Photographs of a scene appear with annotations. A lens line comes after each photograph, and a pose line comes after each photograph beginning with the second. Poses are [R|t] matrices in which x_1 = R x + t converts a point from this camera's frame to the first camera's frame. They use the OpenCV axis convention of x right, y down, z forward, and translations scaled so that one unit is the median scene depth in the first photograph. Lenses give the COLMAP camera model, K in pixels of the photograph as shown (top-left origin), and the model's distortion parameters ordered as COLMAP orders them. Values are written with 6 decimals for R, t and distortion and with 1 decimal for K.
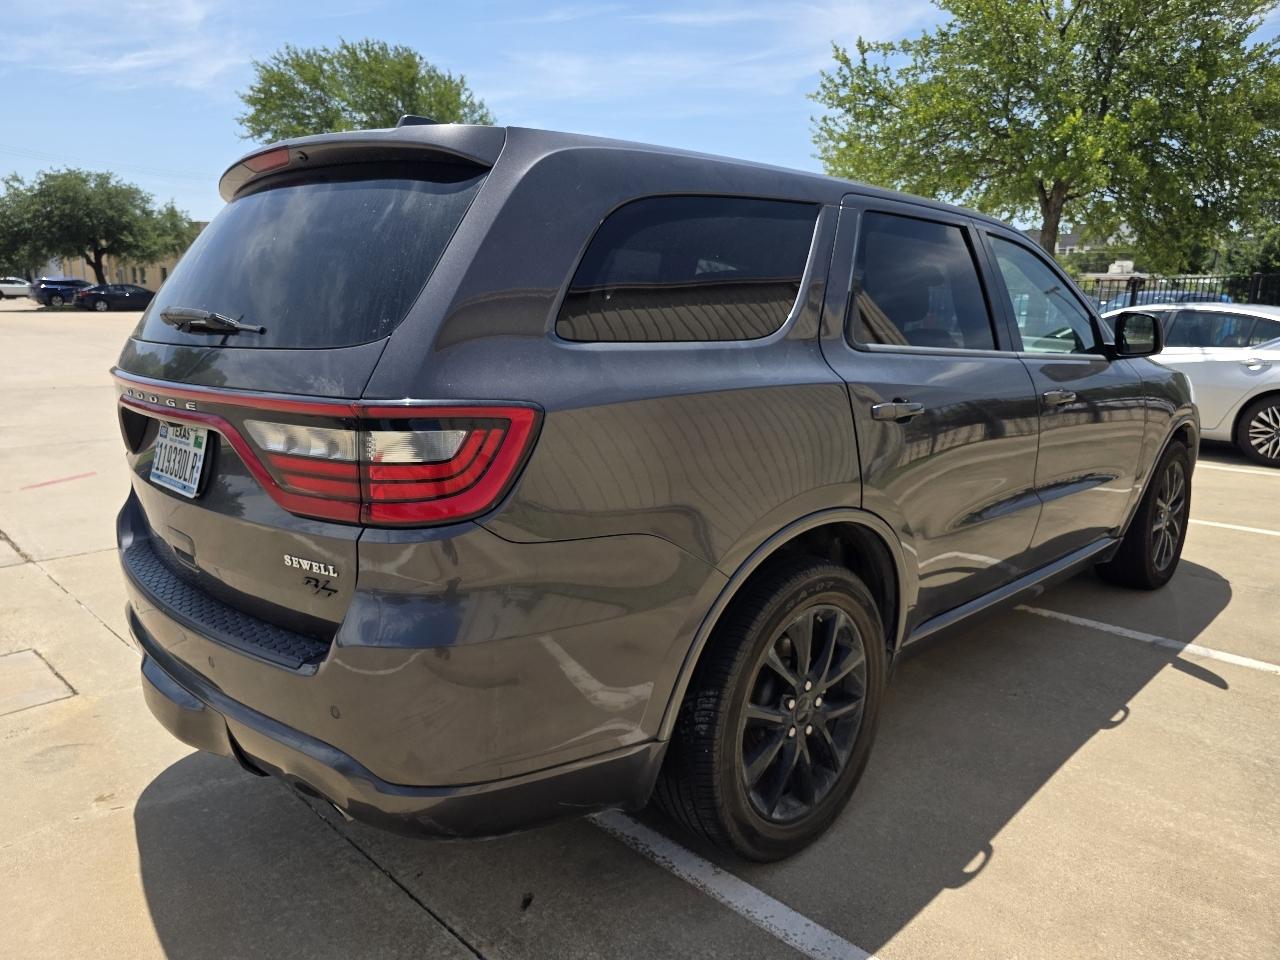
lens RADIAL K [[865.8, 0, 651.9], [0, 865.8, 475.5], [0, 0, 1]] dist [0.047587, -0.045985]
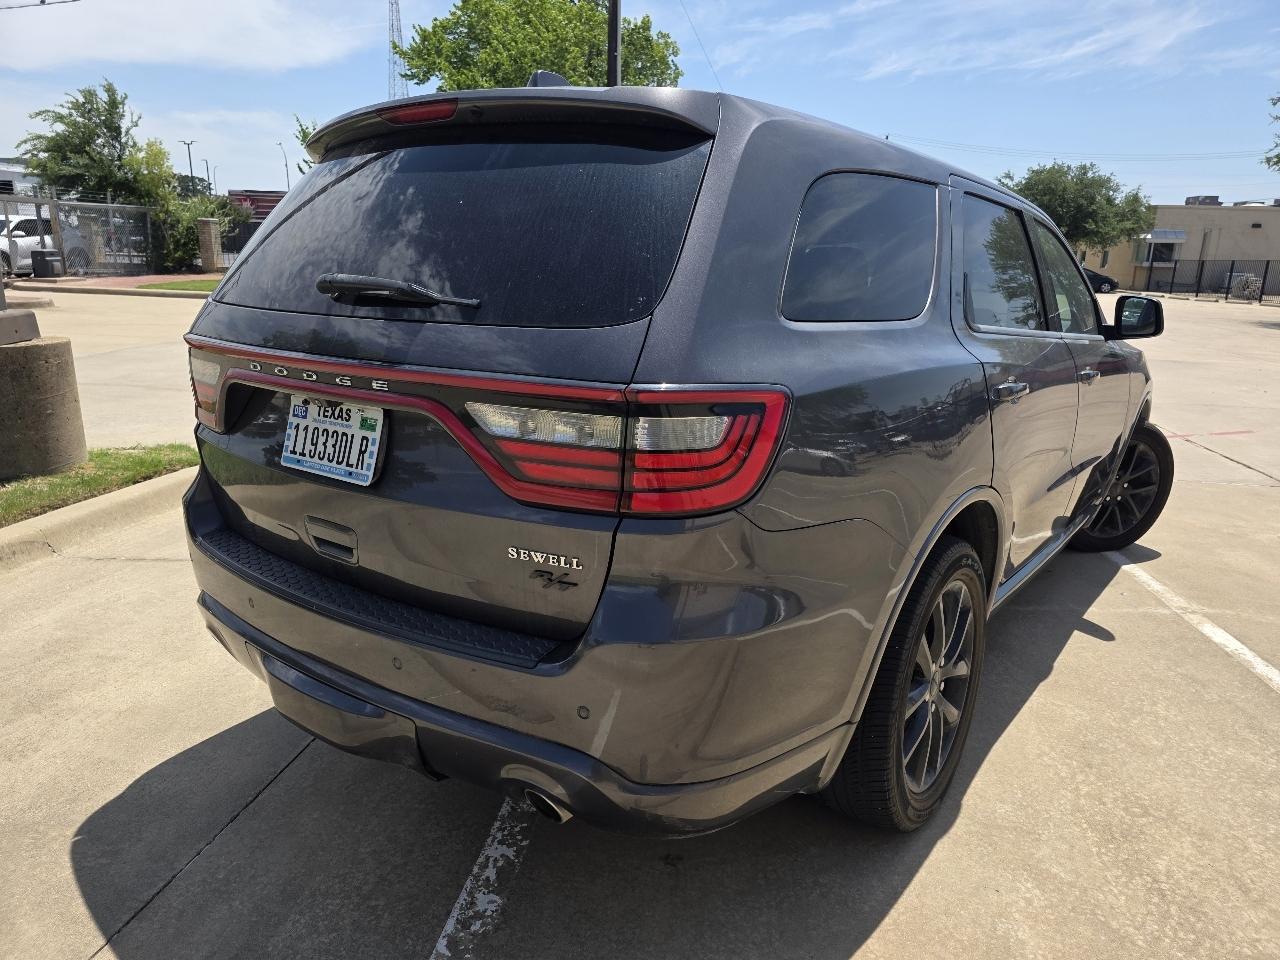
lens RADIAL K [[862.6, 0, 662.9], [0, 862.6, 474.4], [0, 0, 1]] dist [0.045249, -0.041887]
pose [[0.987153, -0.009137, 0.159519, -0.311530], [0.003253, 0.999306, 0.037112, -0.015977], [-0.159747, -0.036116, 0.986497, 0.049641]]
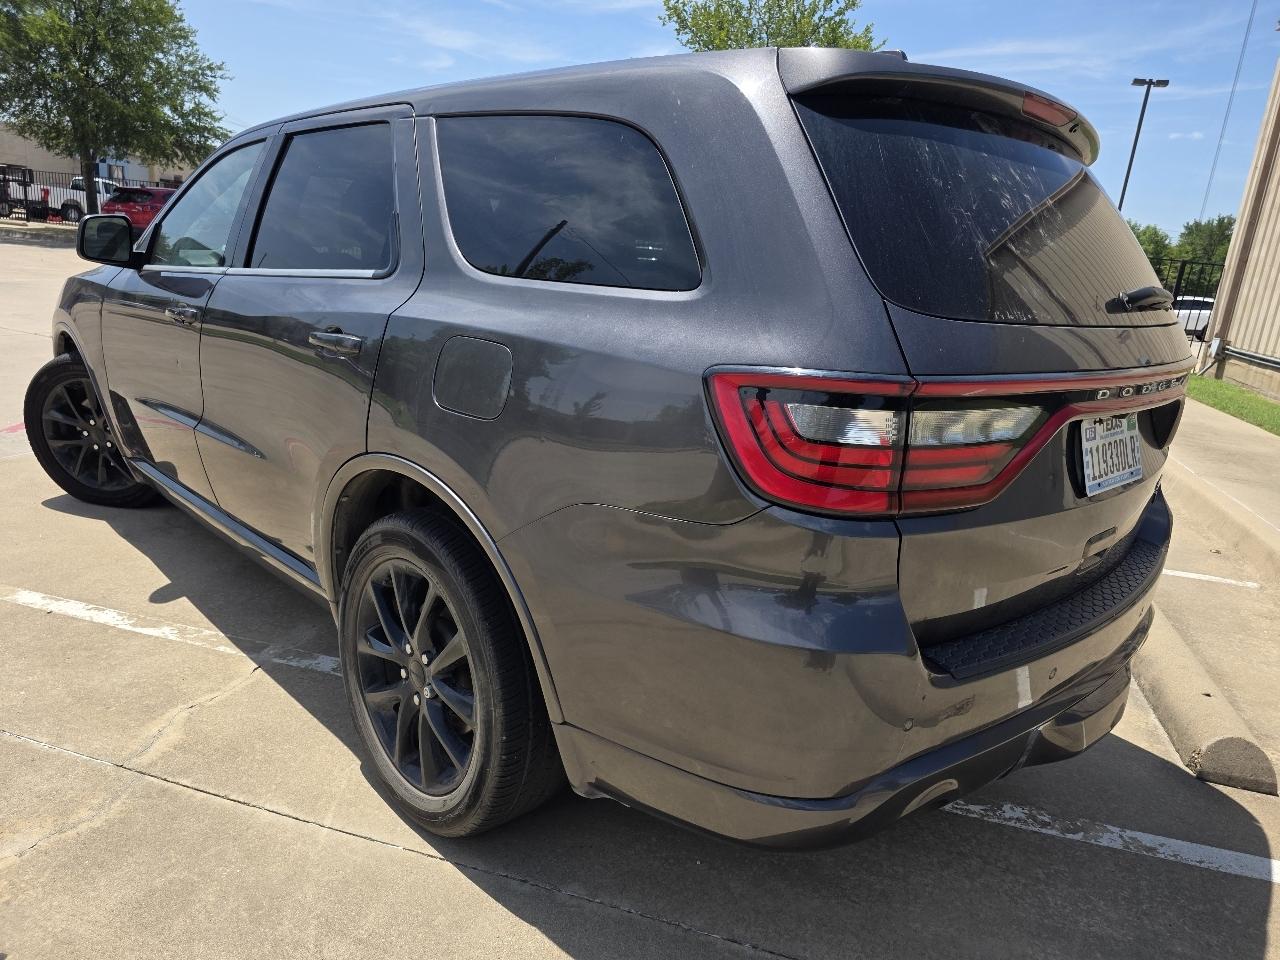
lens RADIAL K [[856.3, 0, 657.3], [0, 856.3, 462.0], [0, 0, 1]] dist [0.049248, -0.043555]
pose [[0.011200, -0.227533, 0.973706, -1.288188], [0.111561, 0.967972, 0.224909, -0.239643], [-0.993694, 0.106108, 0.036225, 1.299683]]
